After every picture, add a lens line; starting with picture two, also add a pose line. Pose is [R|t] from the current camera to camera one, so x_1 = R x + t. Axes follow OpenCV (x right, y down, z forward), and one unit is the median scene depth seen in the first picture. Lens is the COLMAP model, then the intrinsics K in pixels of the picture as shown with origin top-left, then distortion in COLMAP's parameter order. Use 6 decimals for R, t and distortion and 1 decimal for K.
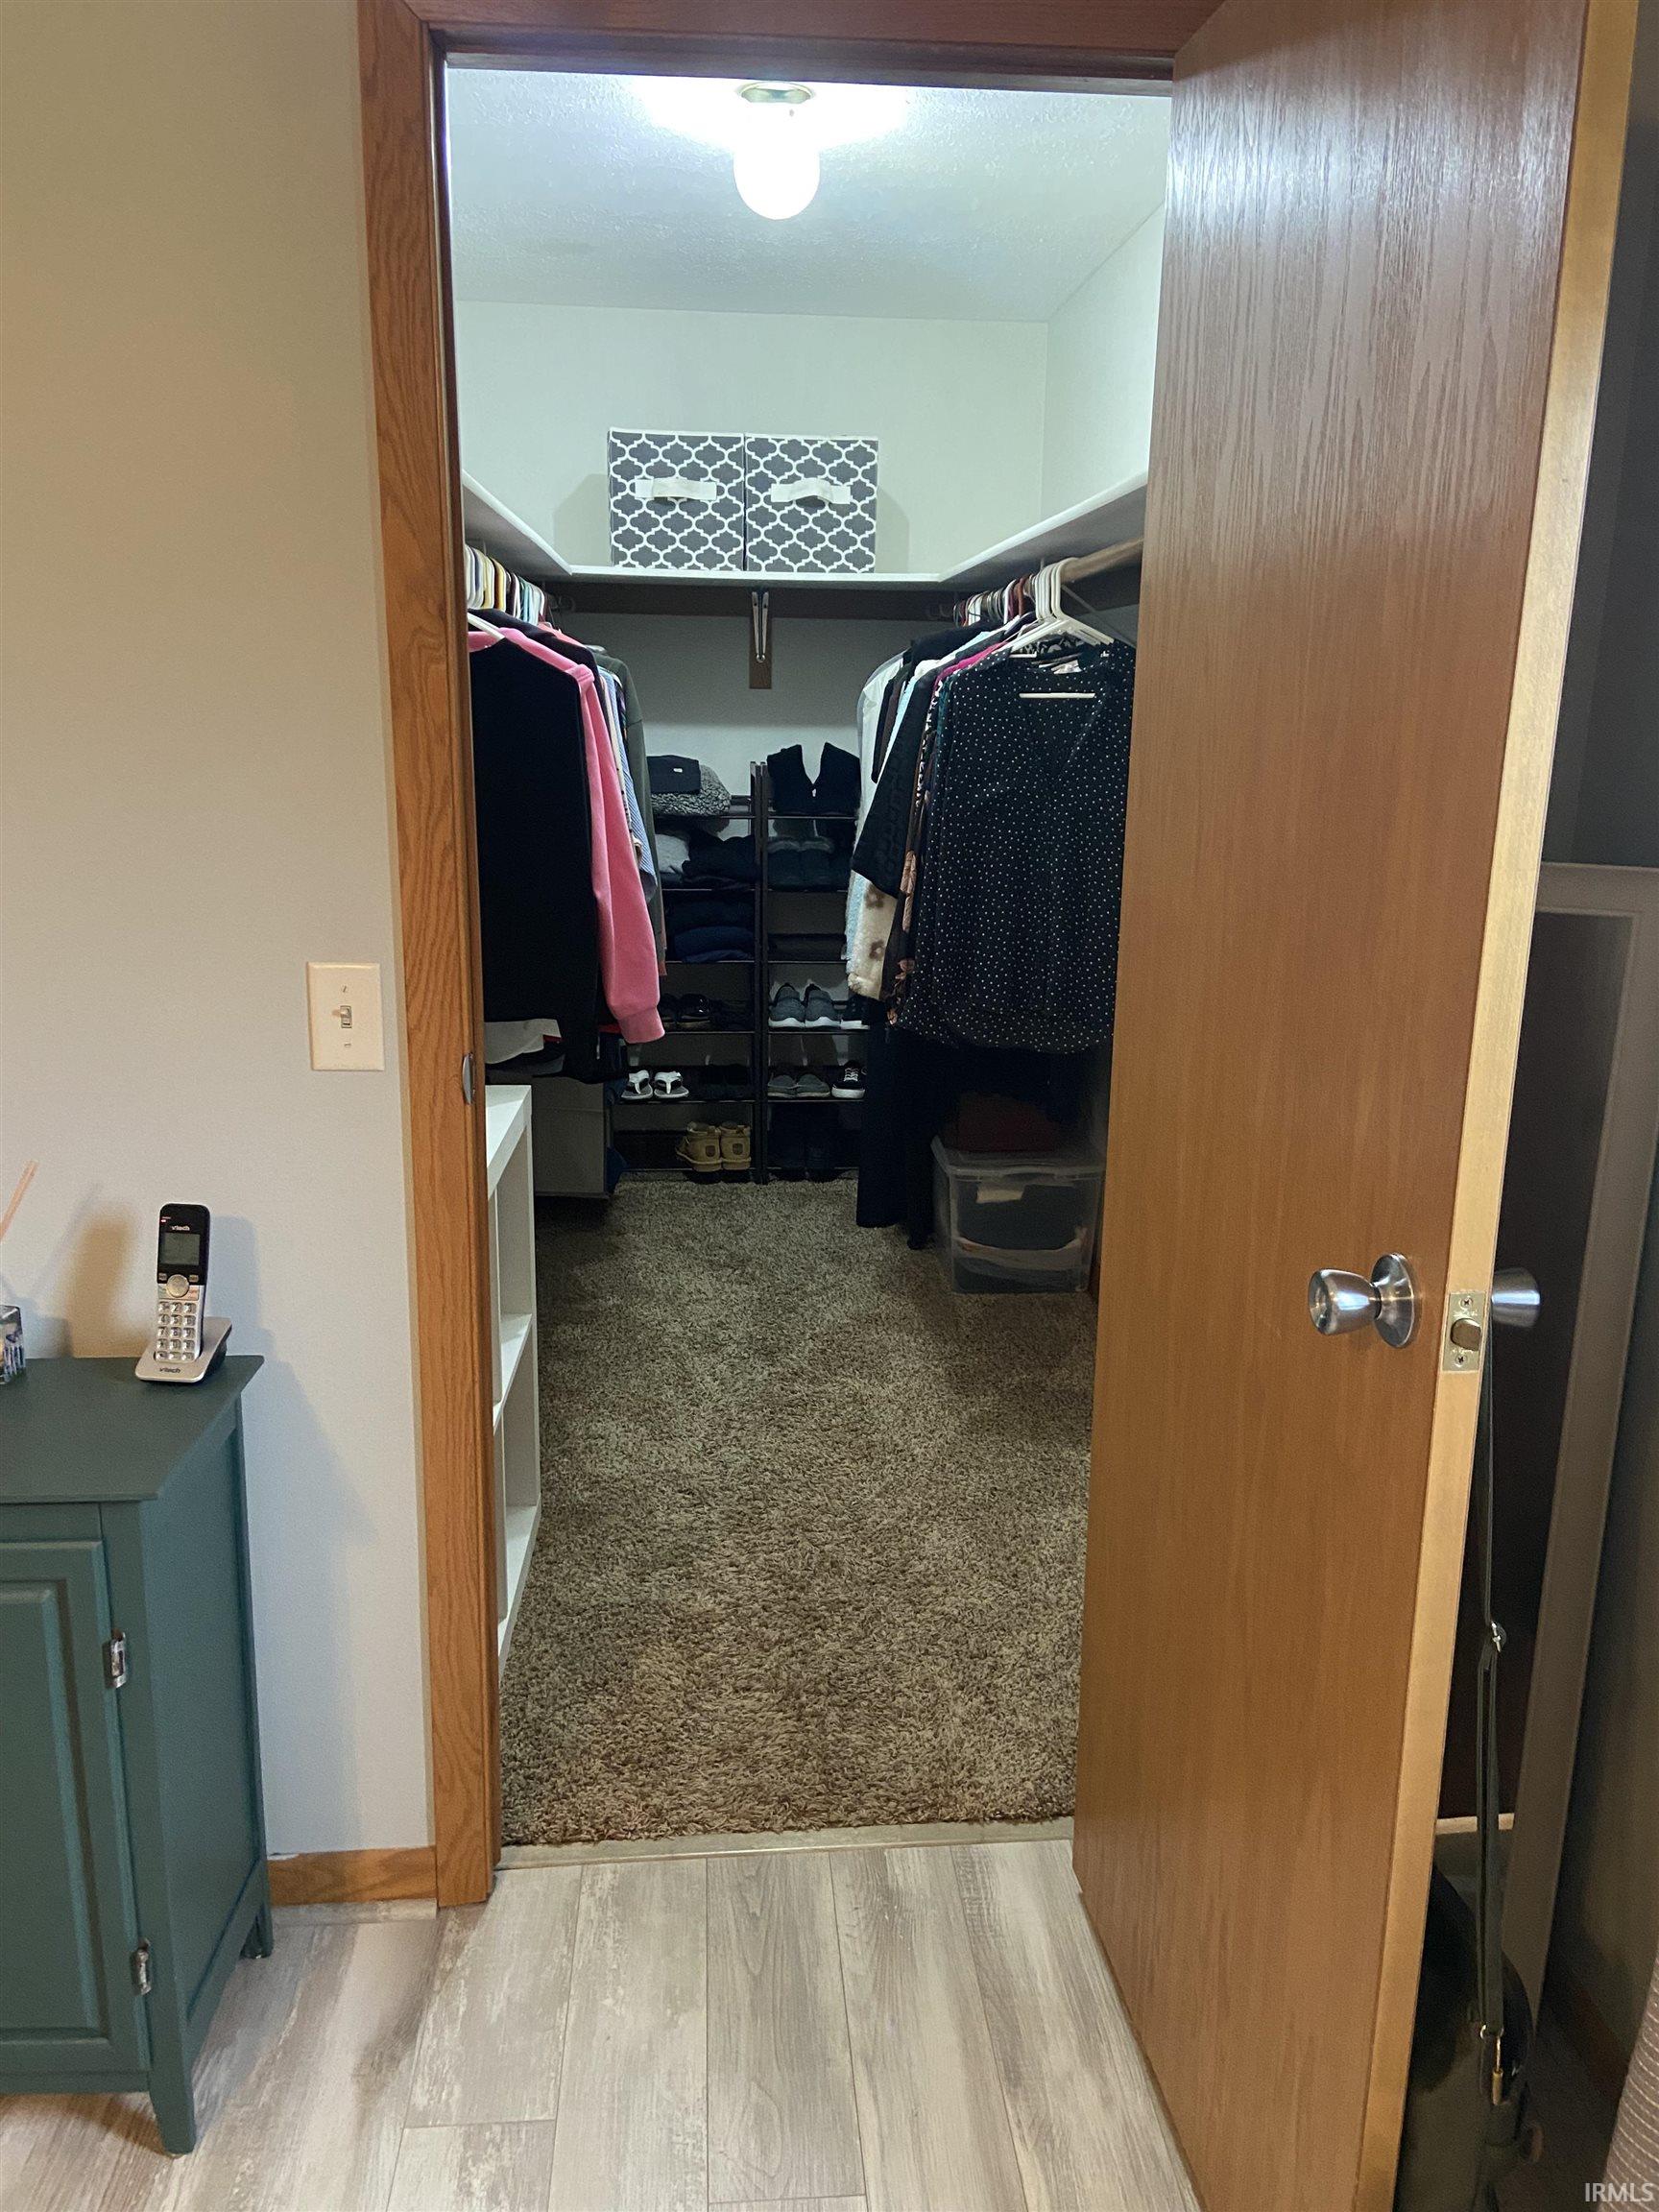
lens RADIAL K [[1643.4, 0, 833.6], [0, 1643.4, 1094.8], [0, 0, 1]] dist [0.119638, -0.149993]
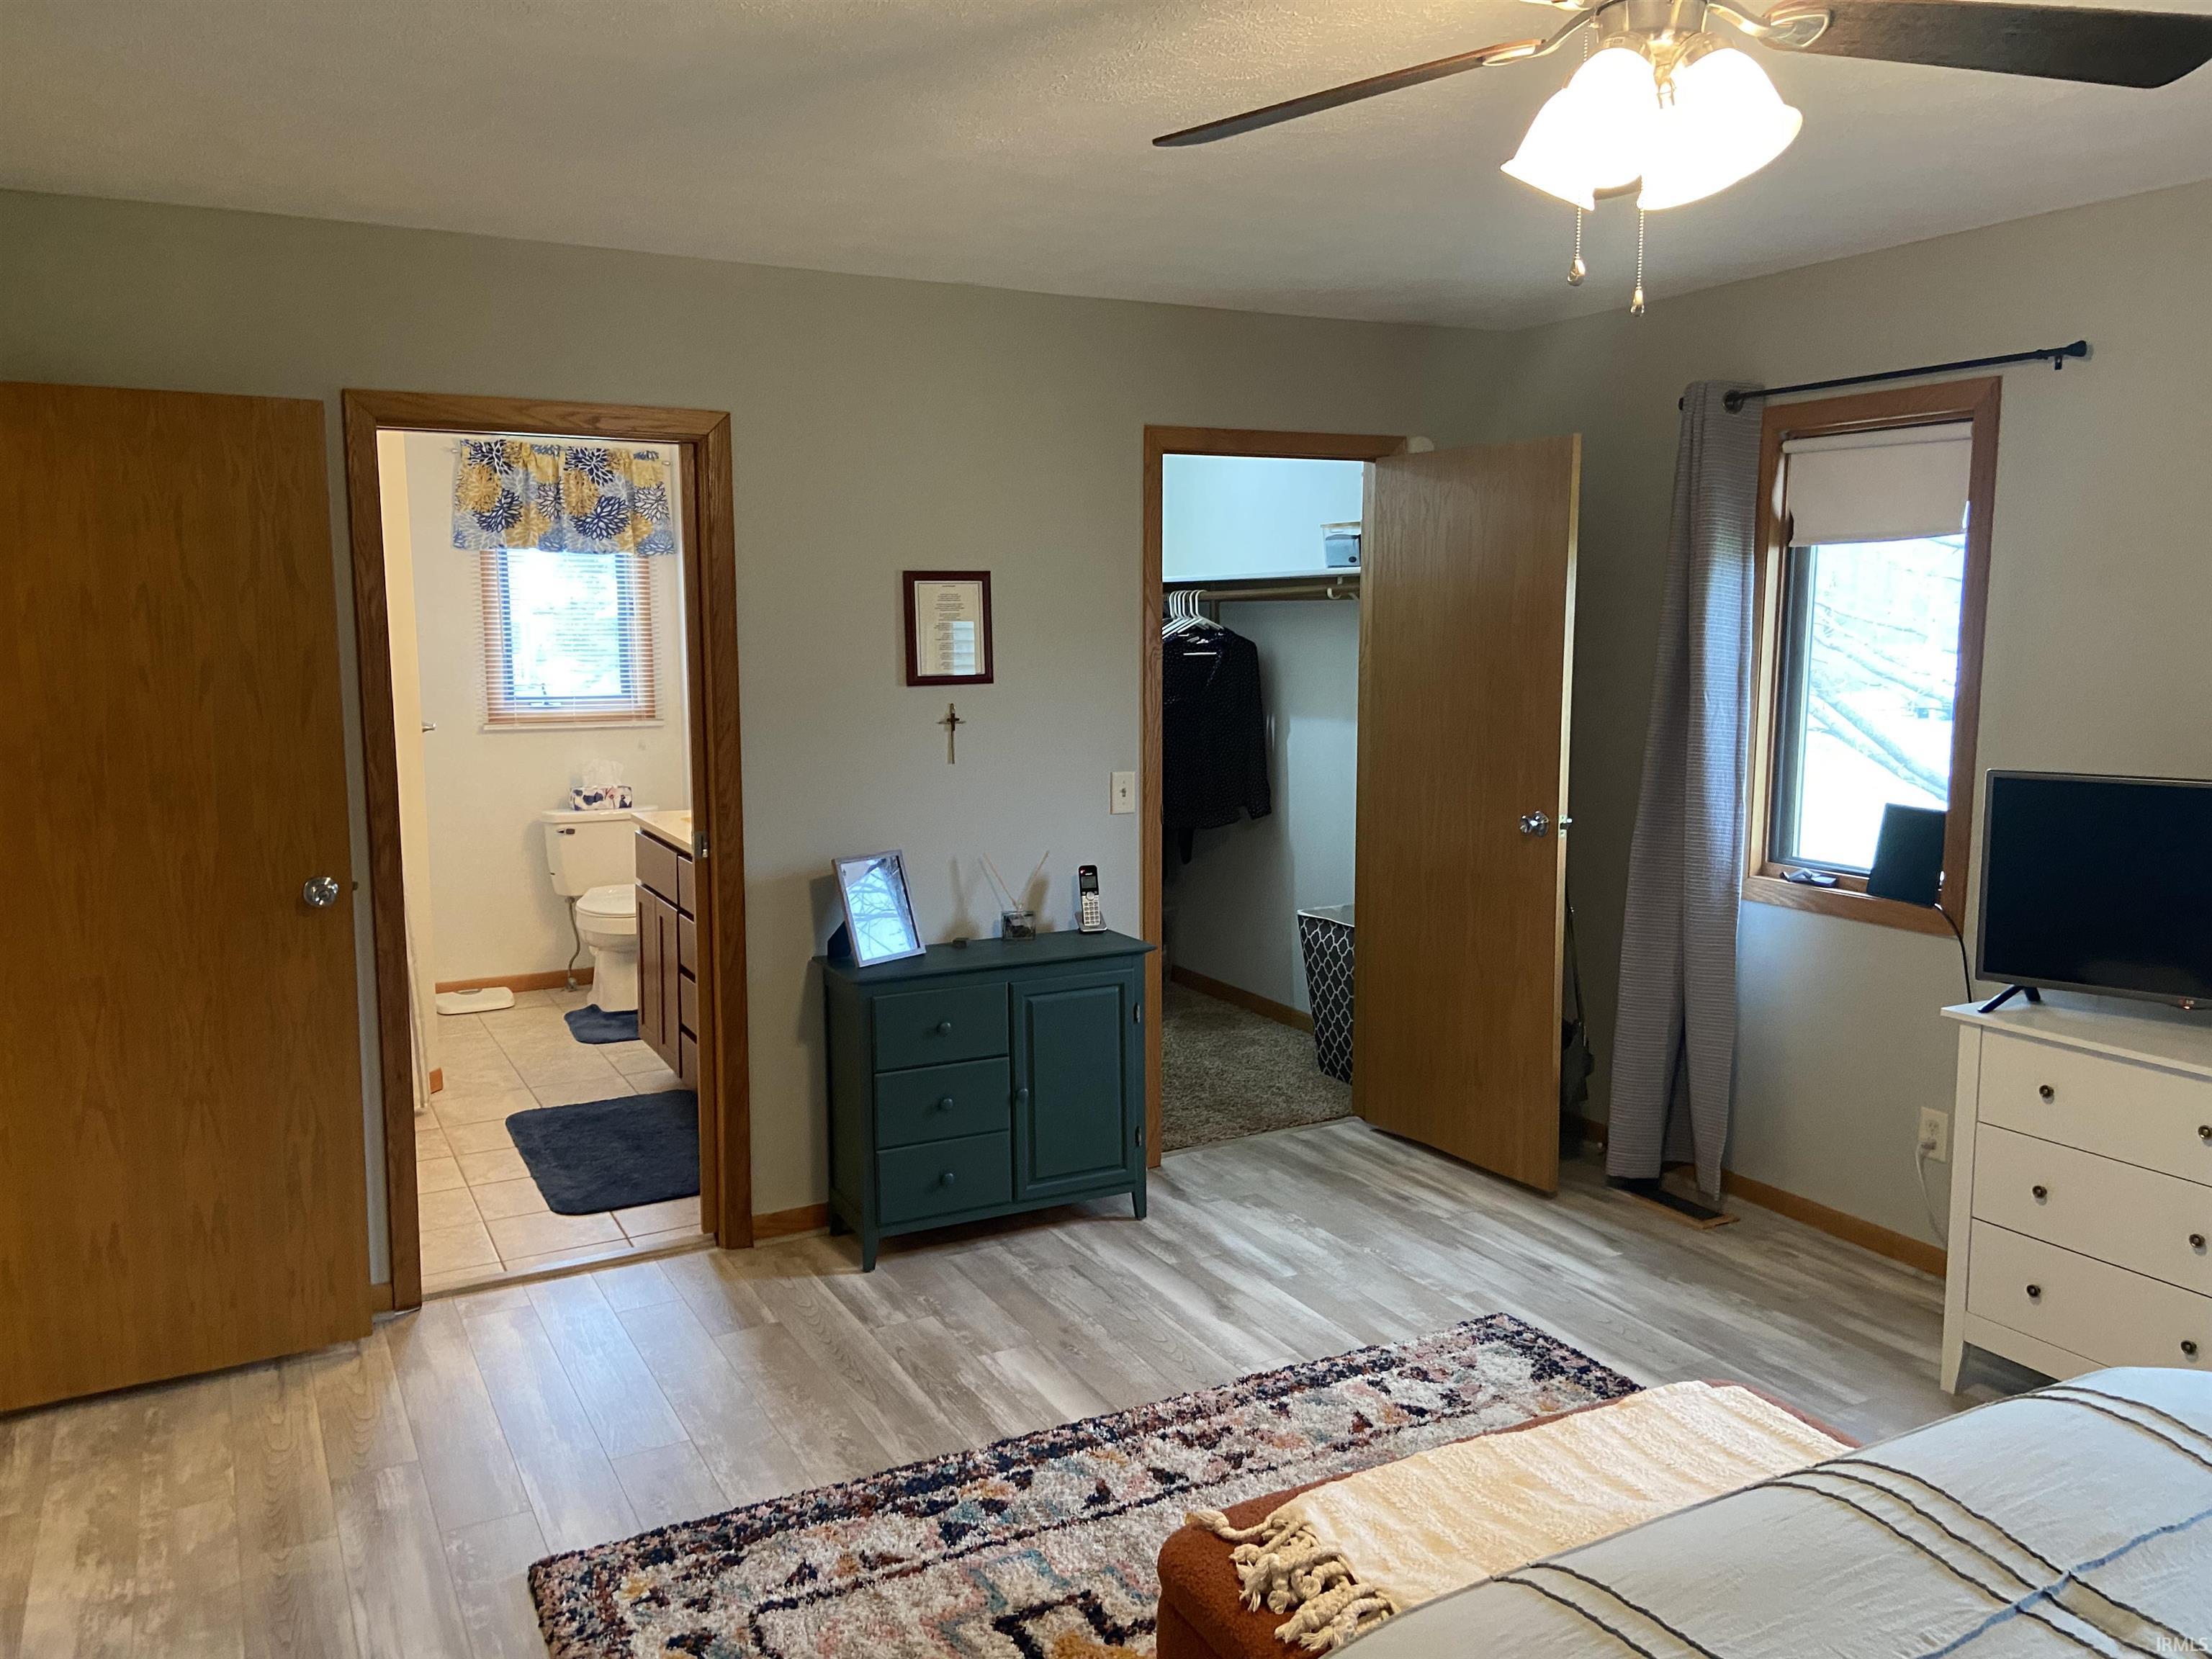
lens RADIAL K [[1643.4, 0, 1103.3], [0, 1643.4, 834.8], [0, 0, 1]] dist [0.119638, -0.149993]
pose [[0.917791, -0.069275, 0.390973, -1.281091], [0.109454, 0.990653, -0.081408, 0.216449], [-0.381679, 0.117509, 0.916795, -1.291921]]
